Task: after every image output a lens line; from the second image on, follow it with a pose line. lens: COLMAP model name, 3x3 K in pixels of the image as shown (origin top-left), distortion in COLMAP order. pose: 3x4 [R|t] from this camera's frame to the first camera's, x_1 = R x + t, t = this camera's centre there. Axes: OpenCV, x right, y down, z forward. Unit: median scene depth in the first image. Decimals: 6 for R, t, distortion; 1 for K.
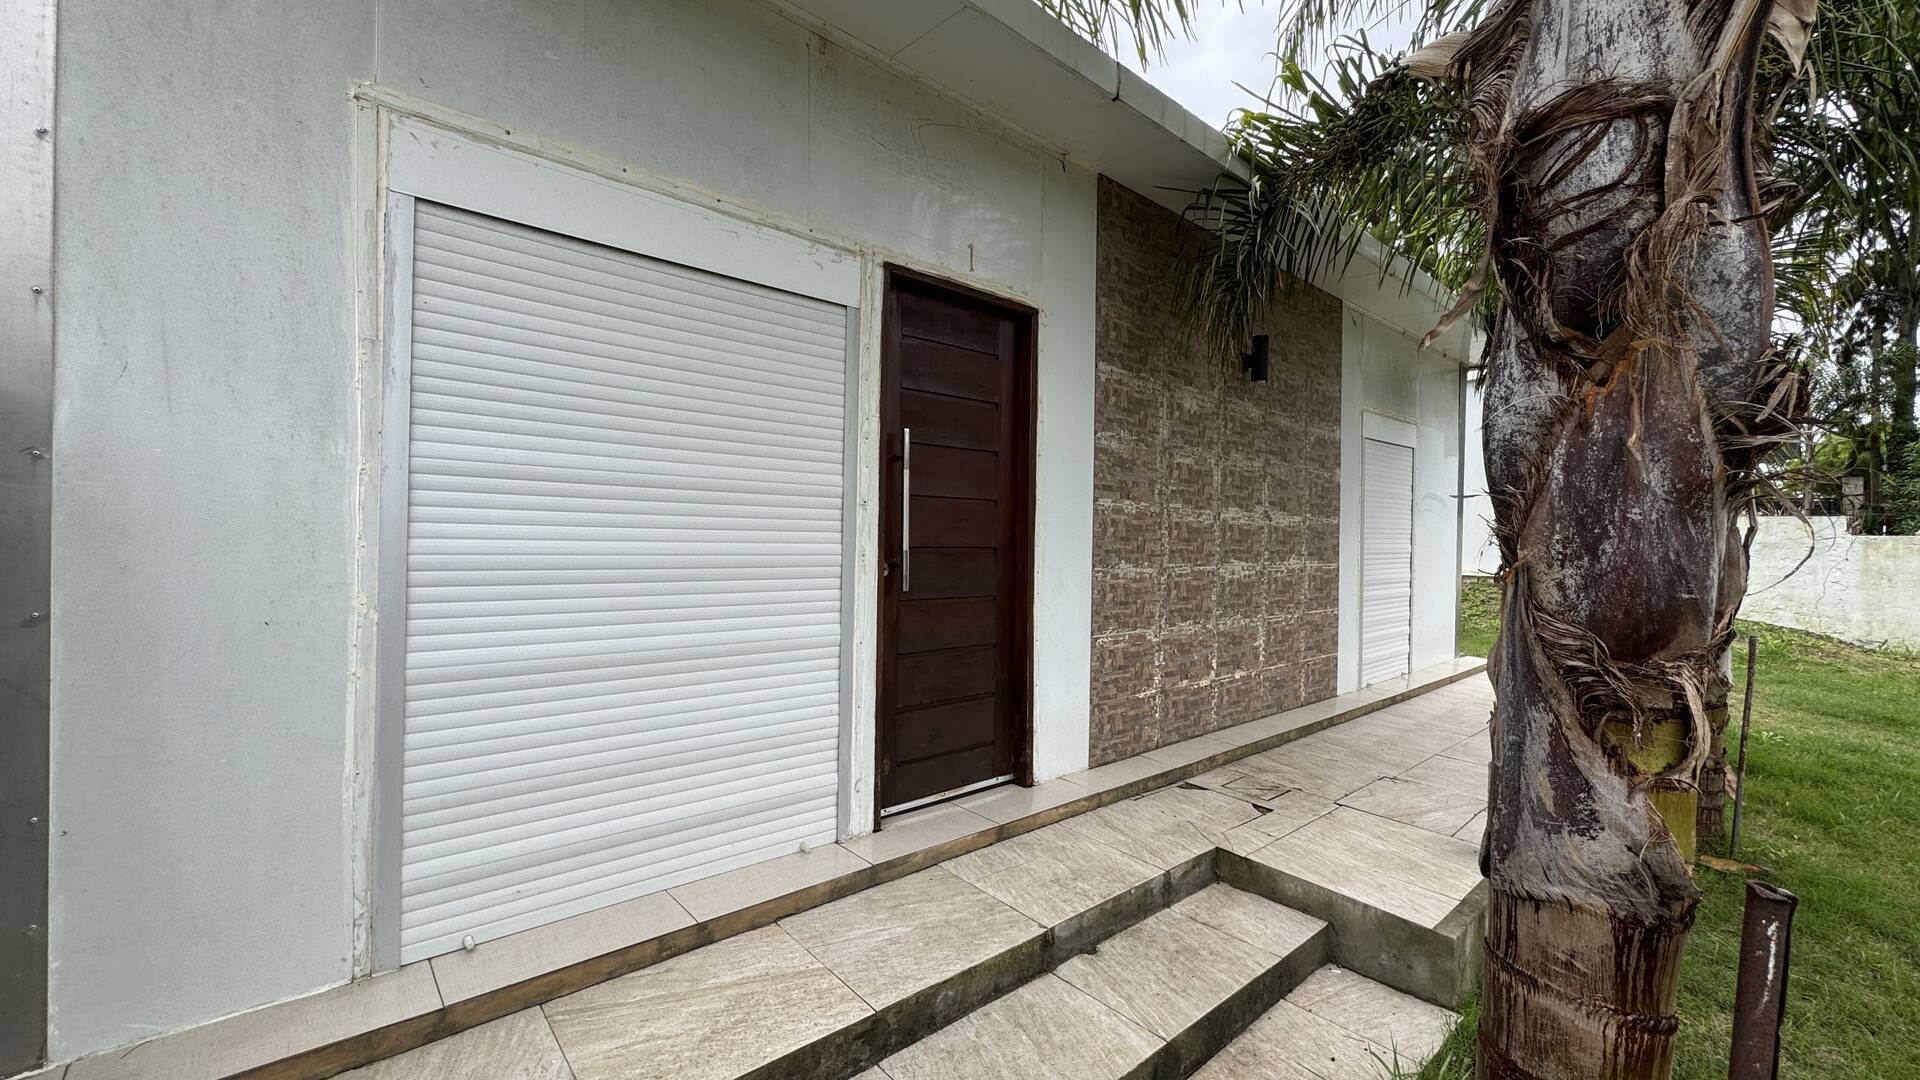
lens RADIAL K [[766.9, 0, 960.0], [0, 766.9, 540.0], [0, 0, 1]] dist [-0.002272, 0.000137]
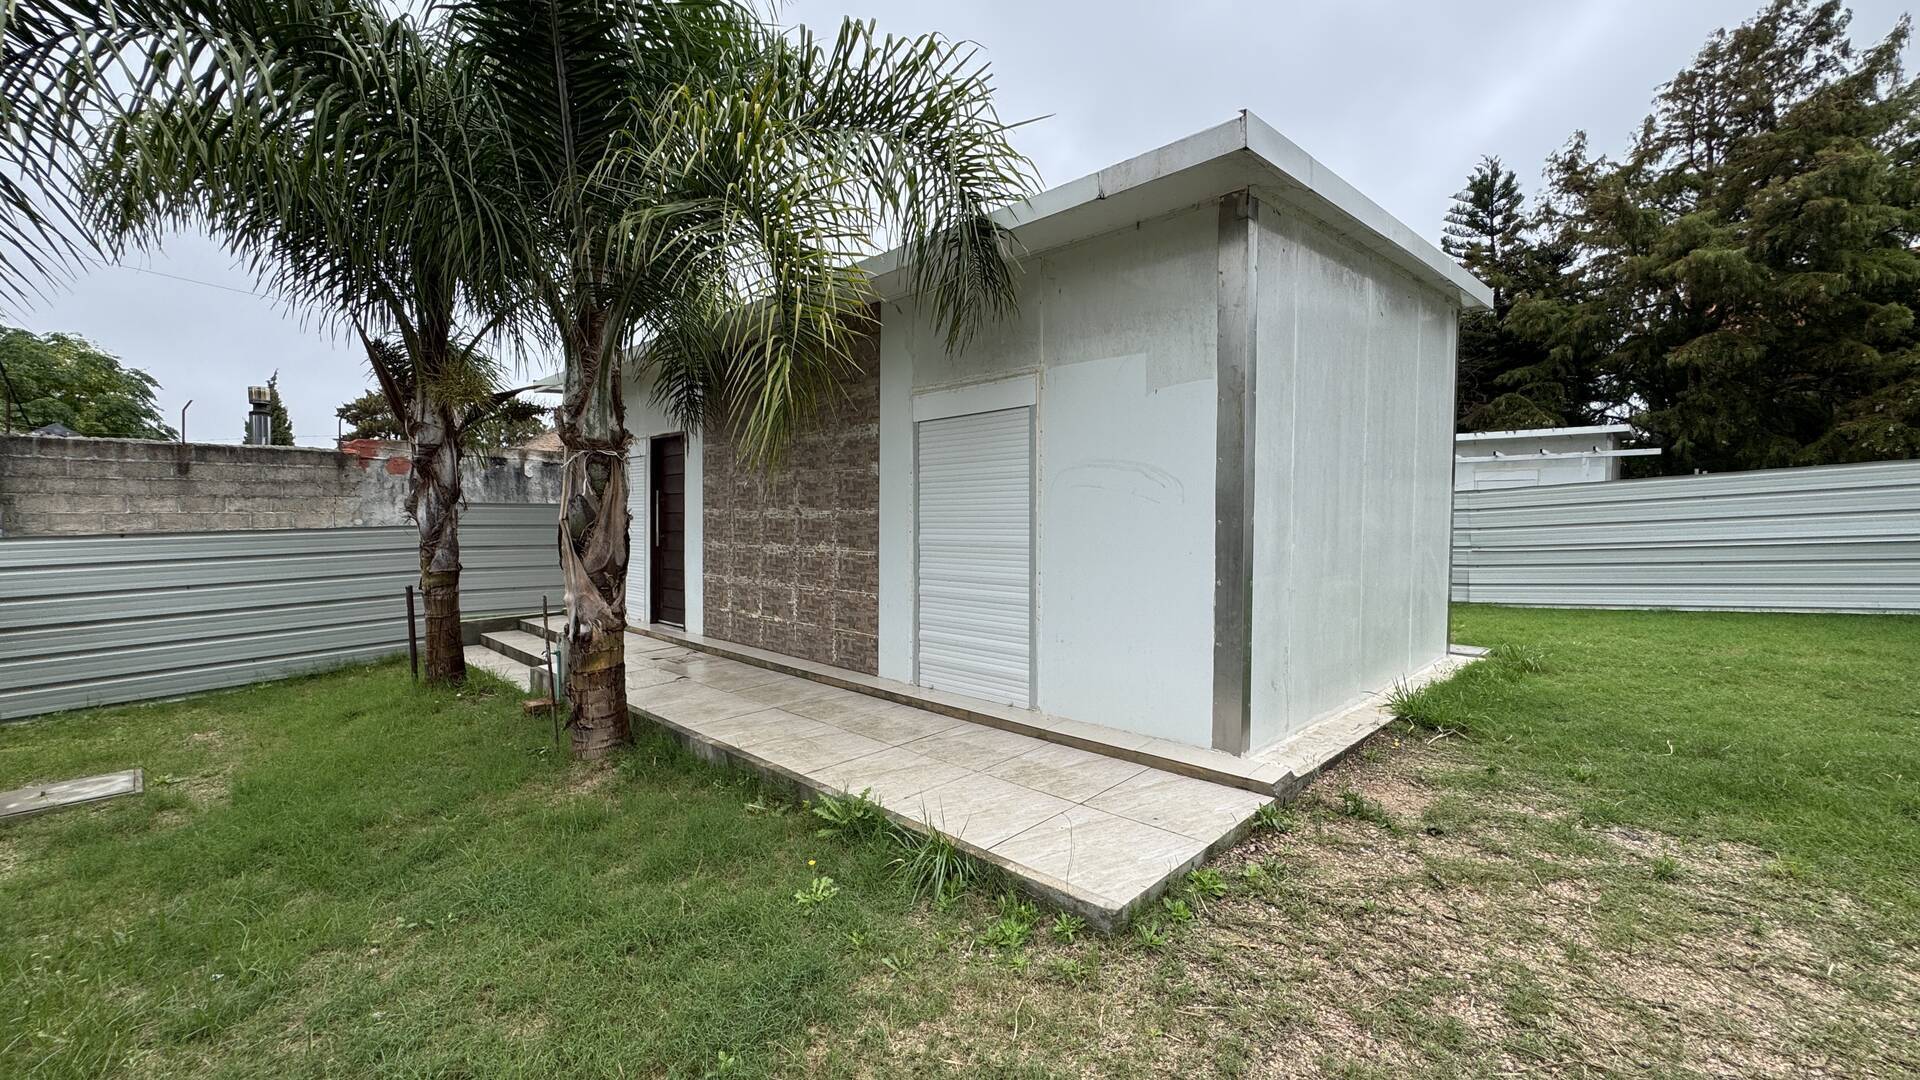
lens RADIAL K [[766.9, 0, 960.0], [0, 766.9, 540.0], [0, 0, 1]] dist [-0.002272, 0.000137]
pose [[0.069435, 0.008590, -0.997549, 2.847687], [-0.009702, 0.999921, 0.007935, 0.008964], [0.997539, 0.009127, 0.069513, 1.894552]]
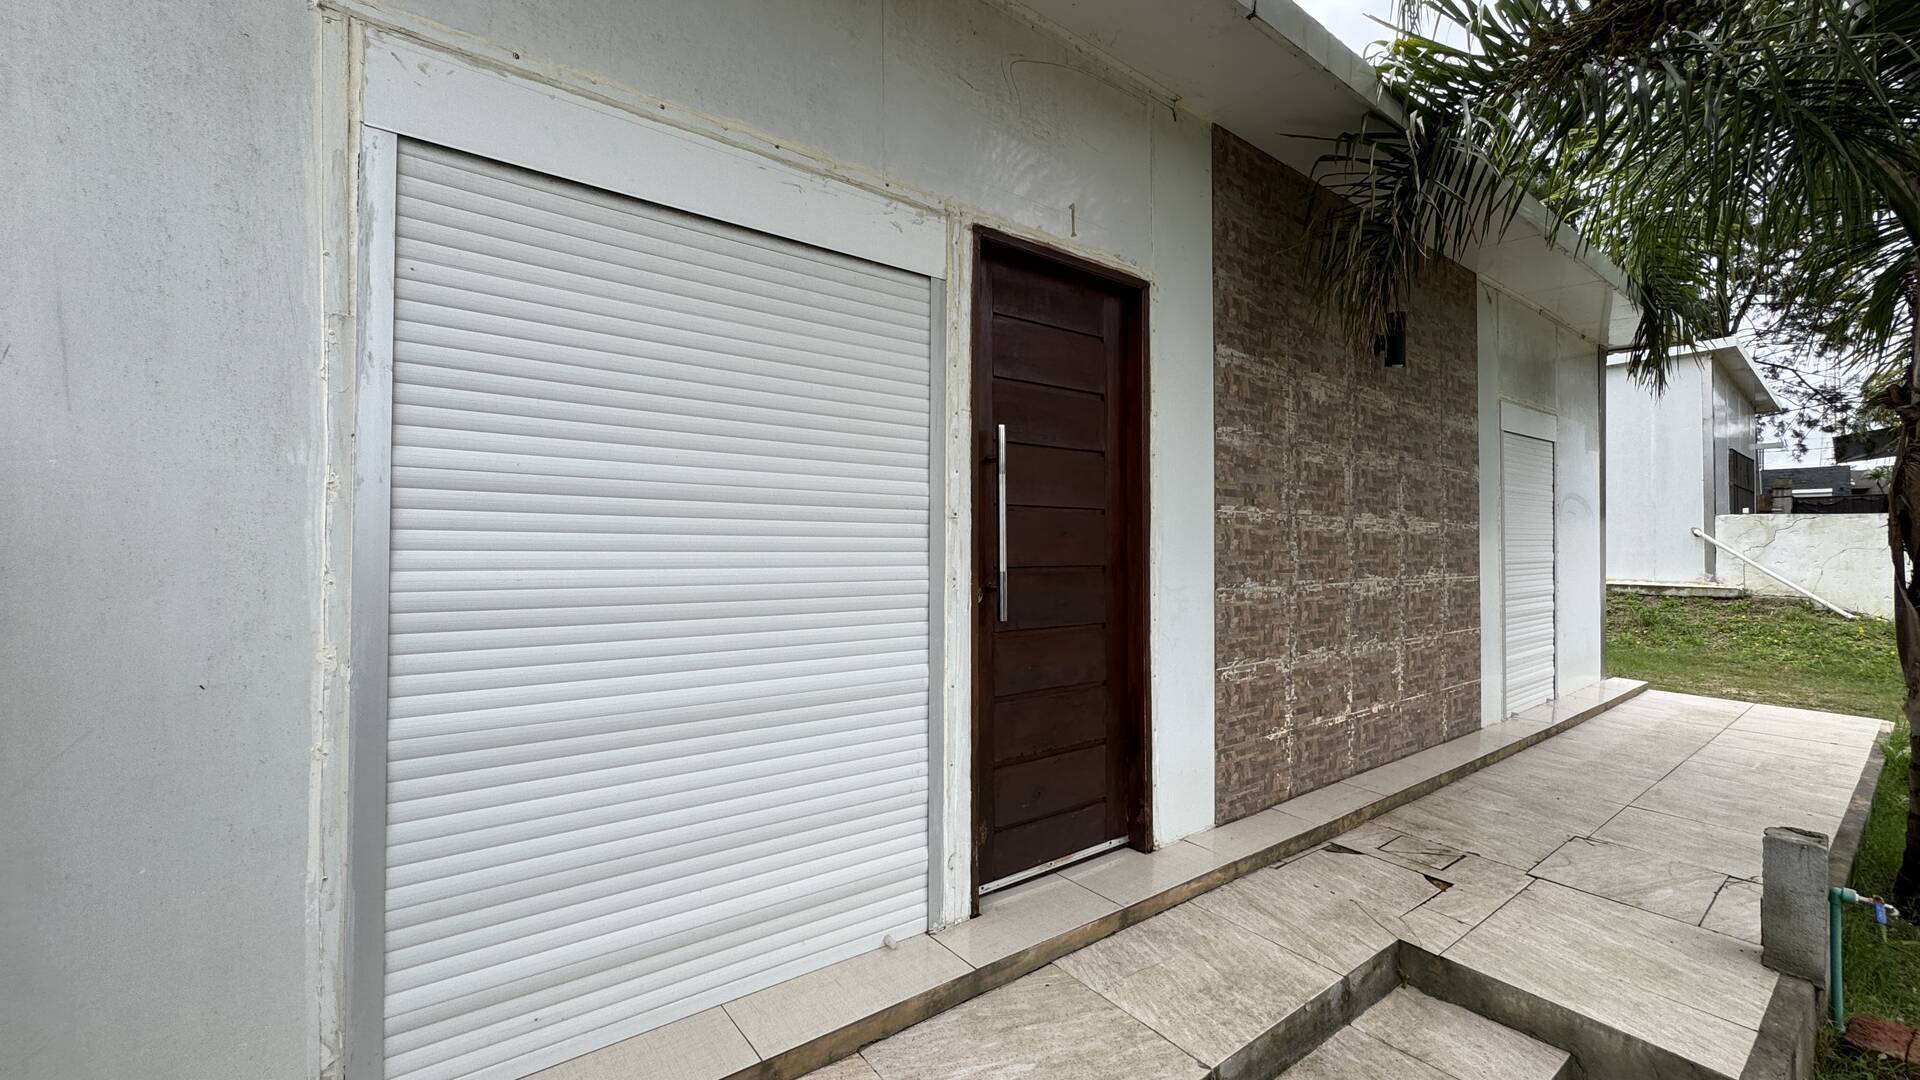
lens RADIAL K [[766.9, 0, 960.0], [0, 766.9, 540.0], [0, 0, 1]] dist [-0.002272, 0.000137]
pose [[0.997411, -0.015438, -0.070234, -0.056751], [0.014379, 0.999775, -0.015571, -0.008344], [0.070459, 0.014521, 0.997409, 0.167433]]
